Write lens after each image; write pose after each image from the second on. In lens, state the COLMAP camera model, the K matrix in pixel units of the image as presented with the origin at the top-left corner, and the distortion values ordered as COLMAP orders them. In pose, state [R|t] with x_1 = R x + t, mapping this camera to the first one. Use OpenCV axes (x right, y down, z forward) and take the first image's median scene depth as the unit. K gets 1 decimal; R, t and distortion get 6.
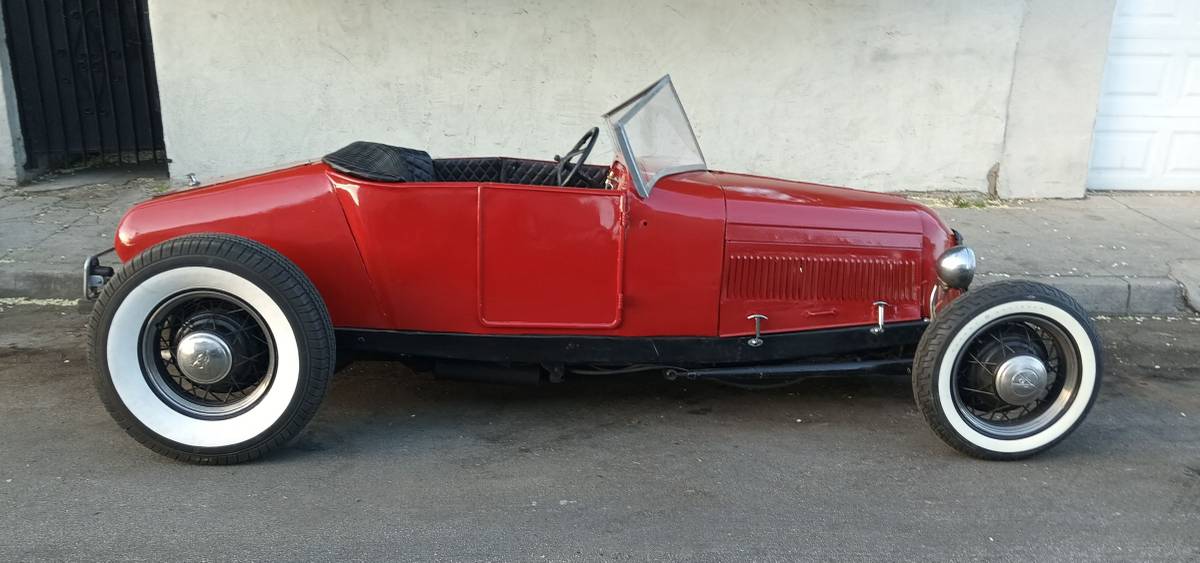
lens RADIAL K [[986.2, 0, 568.4], [0, 986.2, 323.8], [0, 0, 1]] dist [0.065510, -0.118535]
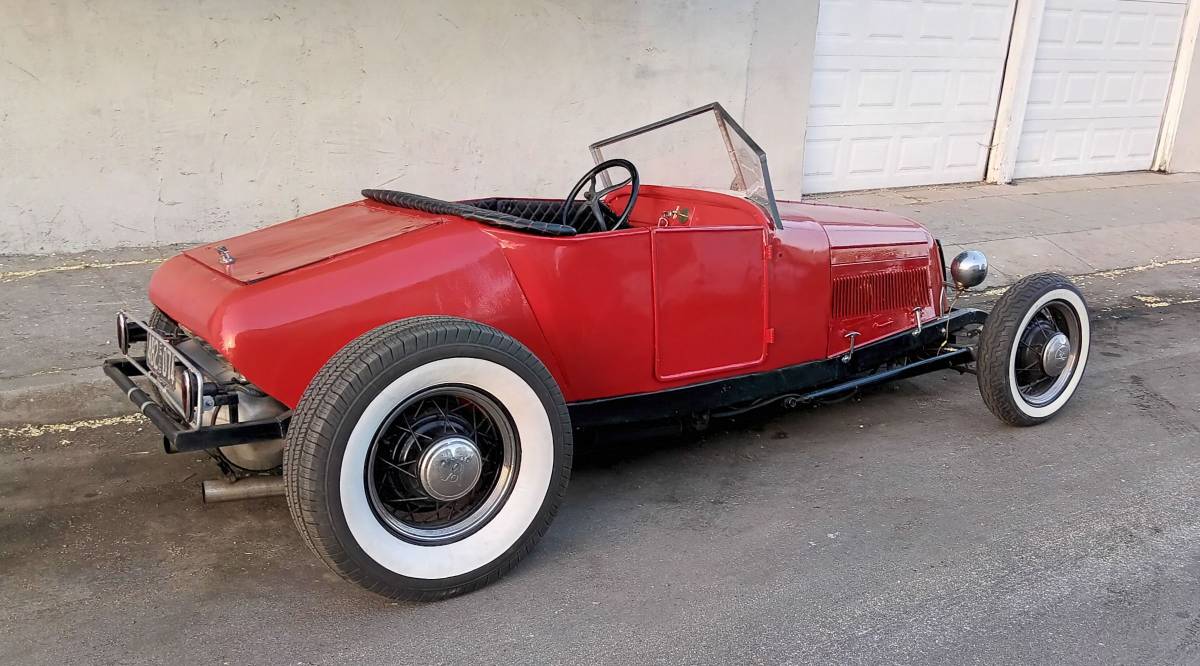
lens RADIAL K [[1101.8, 0, 659.6], [0, 1101.8, 406.7], [0, 0, 1]] dist [0.065093, -0.140672]
pose [[0.820172, -0.167277, 0.547117, -0.583770], [0.143652, 0.985877, 0.086080, -0.056638], [-0.553789, 0.007994, 0.832619, 0.120601]]
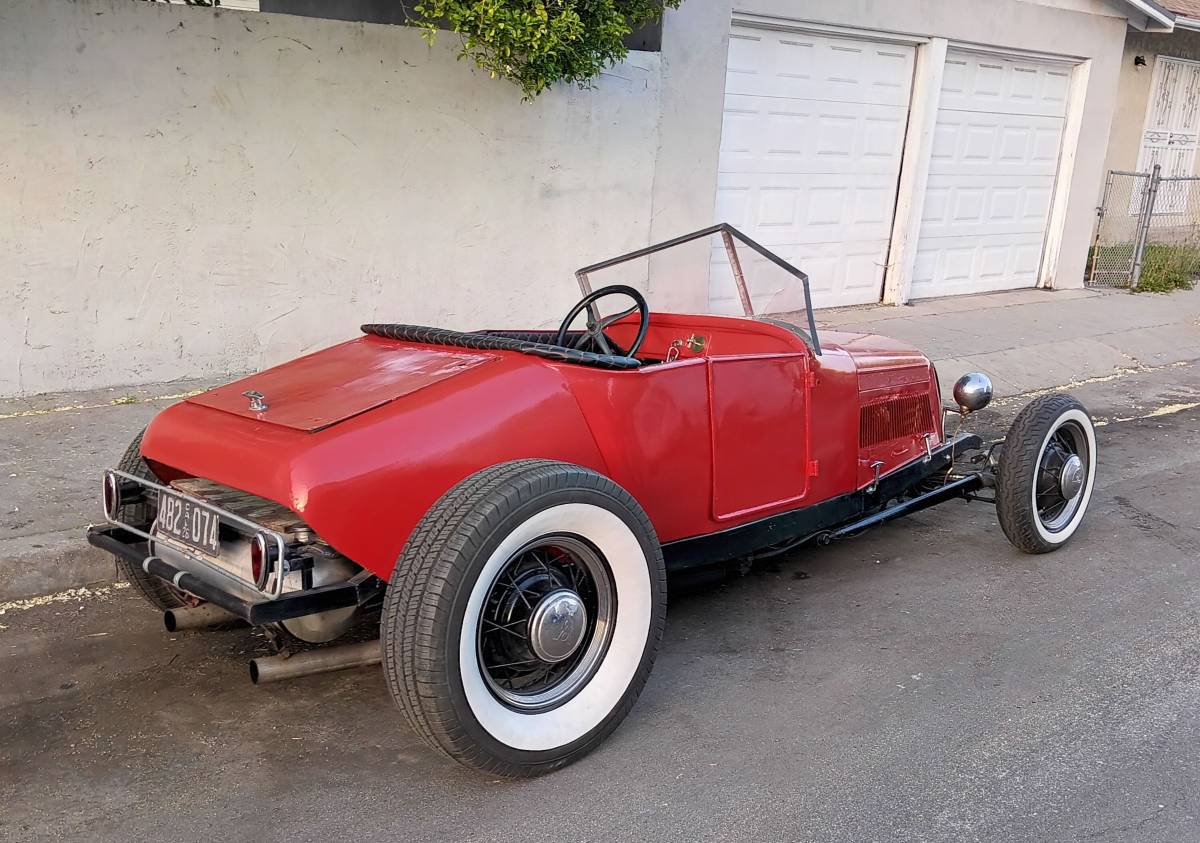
lens RADIAL K [[1218.7, 0, 627.9], [0, 1218.7, 508.2], [0, 0, 1]] dist [0.067912, -0.146904]
pose [[0.727080, -0.180446, 0.662416, -0.749139], [0.179721, 0.981222, 0.070026, -0.087111], [-0.662613, 0.068135, 0.745856, 0.228924]]
